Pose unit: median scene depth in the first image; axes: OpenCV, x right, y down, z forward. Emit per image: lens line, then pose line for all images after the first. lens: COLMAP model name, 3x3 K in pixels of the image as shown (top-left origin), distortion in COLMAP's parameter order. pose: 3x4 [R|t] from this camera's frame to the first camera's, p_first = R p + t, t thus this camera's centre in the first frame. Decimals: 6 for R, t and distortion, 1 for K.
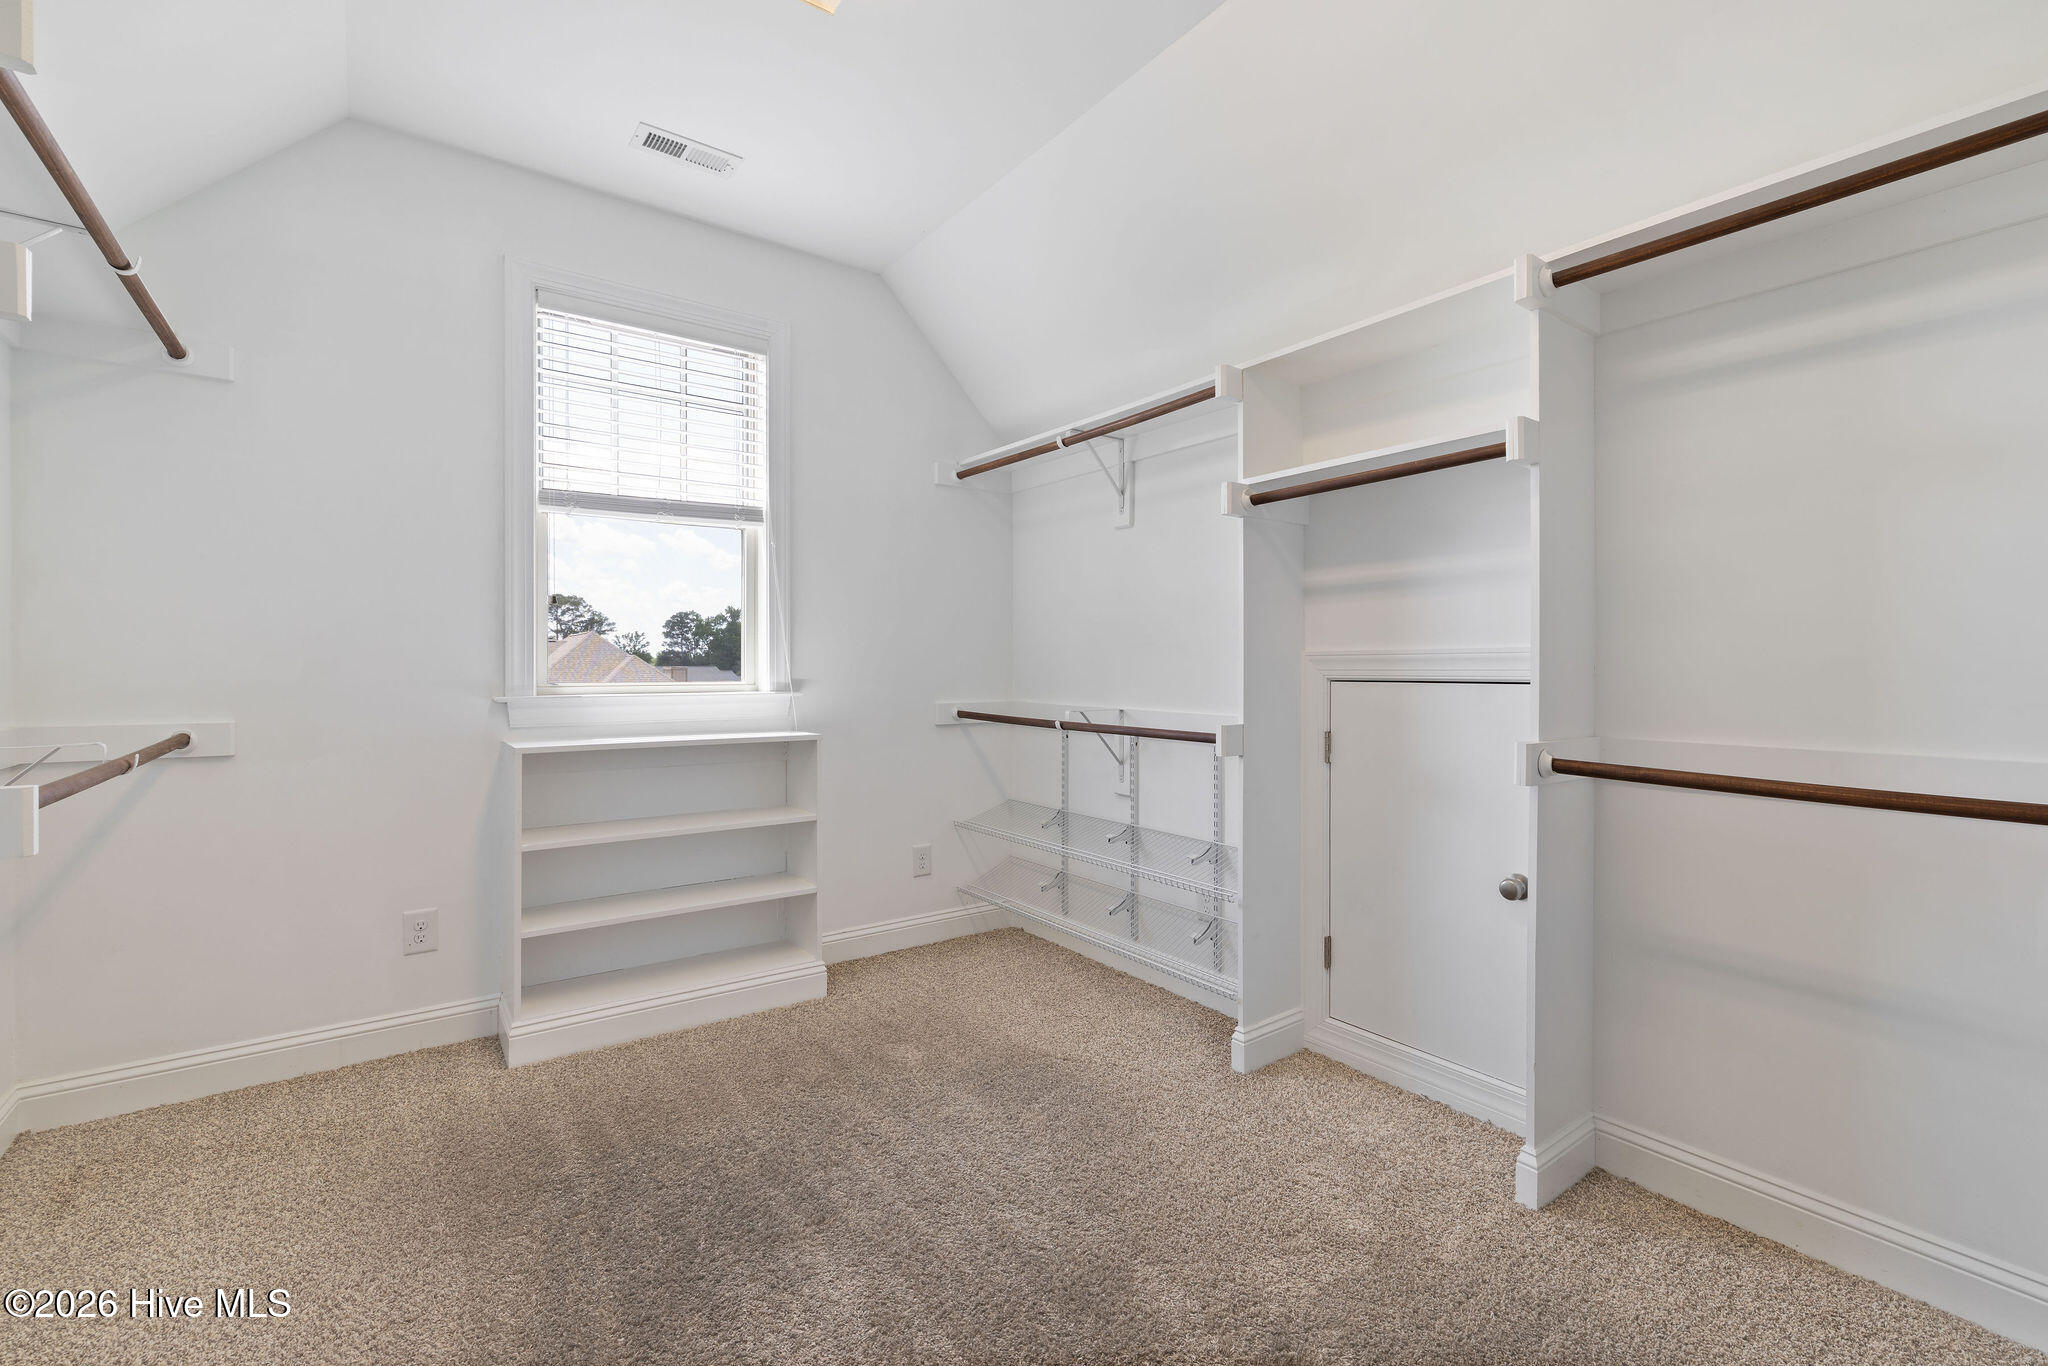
lens RADIAL K [[883.3, 0, 1030.7], [0, 883.3, 673.8], [0, 0, 1]] dist [0.003416, -0.000024]
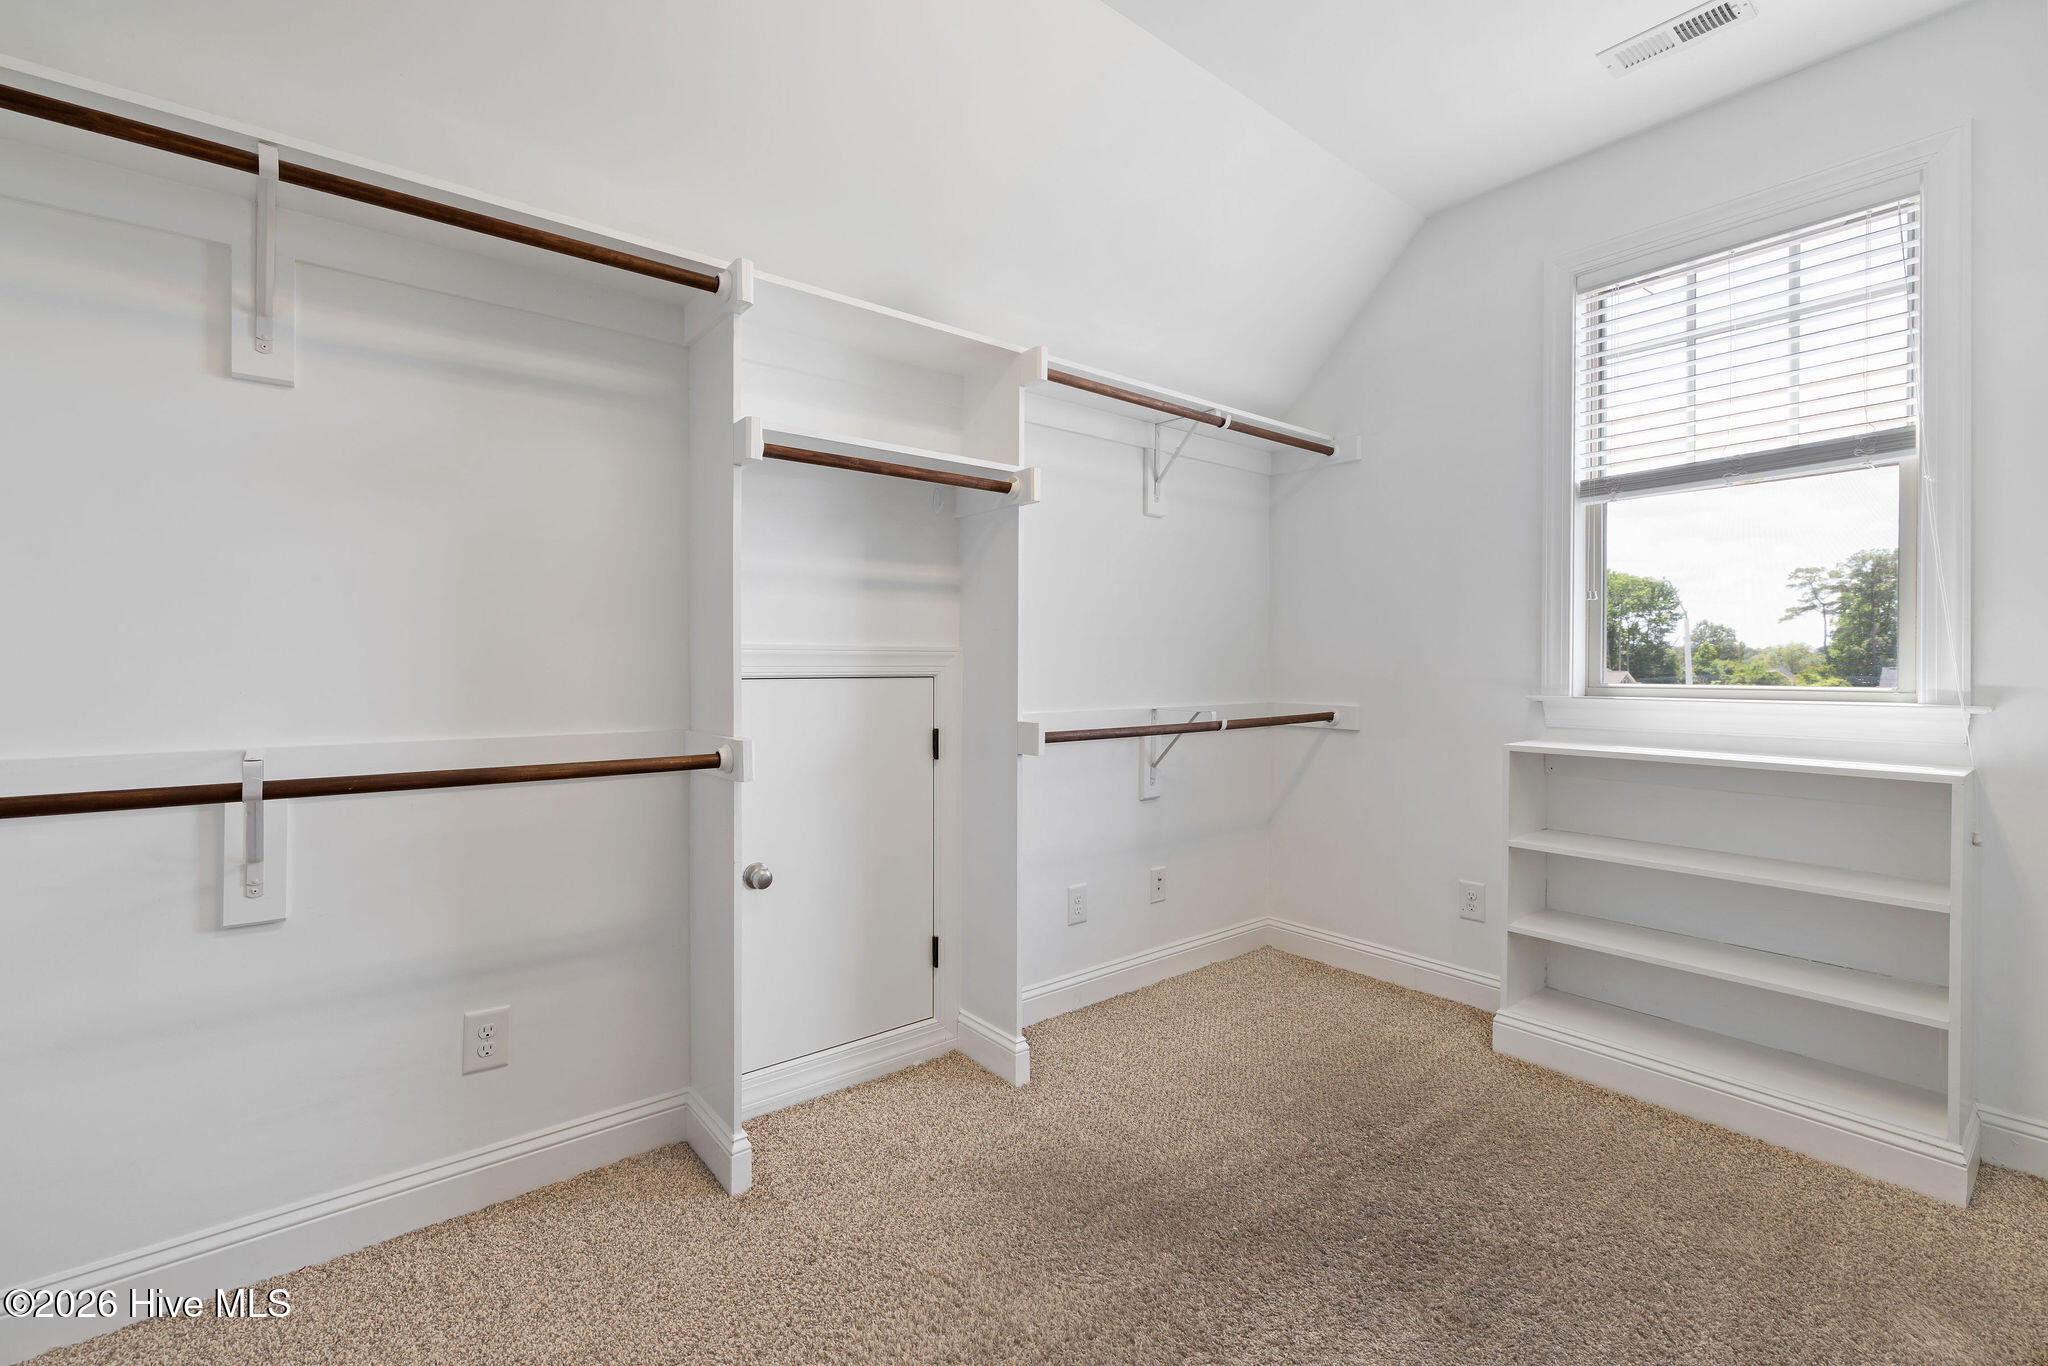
lens RADIAL K [[883.3, 0, 1031.5], [0, 883.3, 674.6], [0, 0, 1]] dist [0.003416, -0.000024]
pose [[0.044585, 0.006022, -0.998987, 0.394279], [-0.014582, 0.999879, 0.005377, 0.004838], [0.998899, 0.014327, 0.044668, 0.372116]]
